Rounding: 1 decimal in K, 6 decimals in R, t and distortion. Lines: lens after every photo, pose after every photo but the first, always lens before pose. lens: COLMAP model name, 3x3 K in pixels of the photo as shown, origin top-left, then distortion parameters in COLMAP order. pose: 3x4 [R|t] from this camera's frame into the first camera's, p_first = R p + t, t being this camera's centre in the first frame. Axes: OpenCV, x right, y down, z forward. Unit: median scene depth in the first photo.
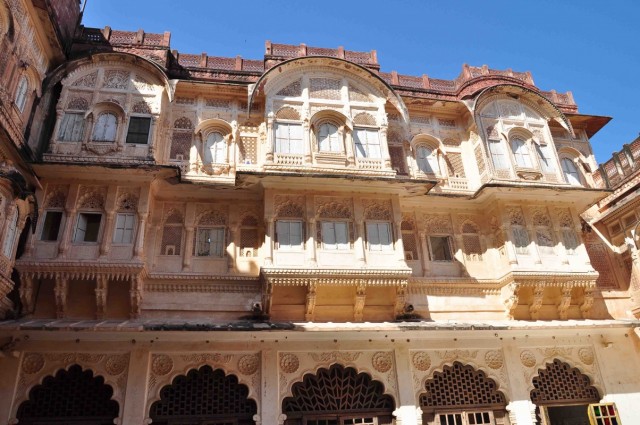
lens RADIAL K [[499.0, 0, 321.2], [0, 499.0, 210.0], [0, 0, 1]] dist [-0.016789, -0.011316]
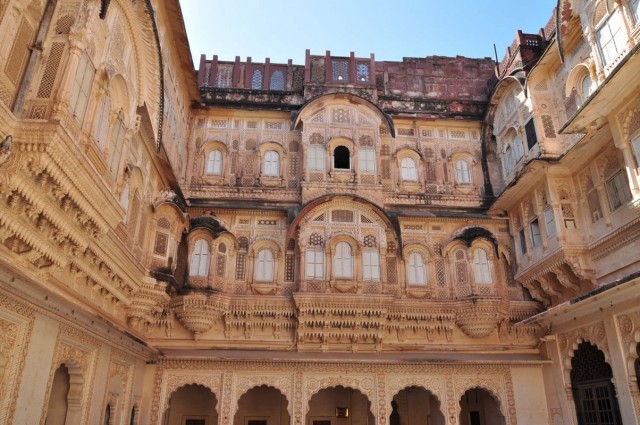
lens RADIAL K [[499.0, 0, 321.8], [0, 499.0, 213.3], [0, 0, 1]] dist [-0.016789, -0.011316]
pose [[-0.097697, -0.351315, -0.931146, 0.728473], [0.452345, 0.817718, -0.355980, 0.190582], [0.886476, -0.455977, 0.079027, 0.439995]]
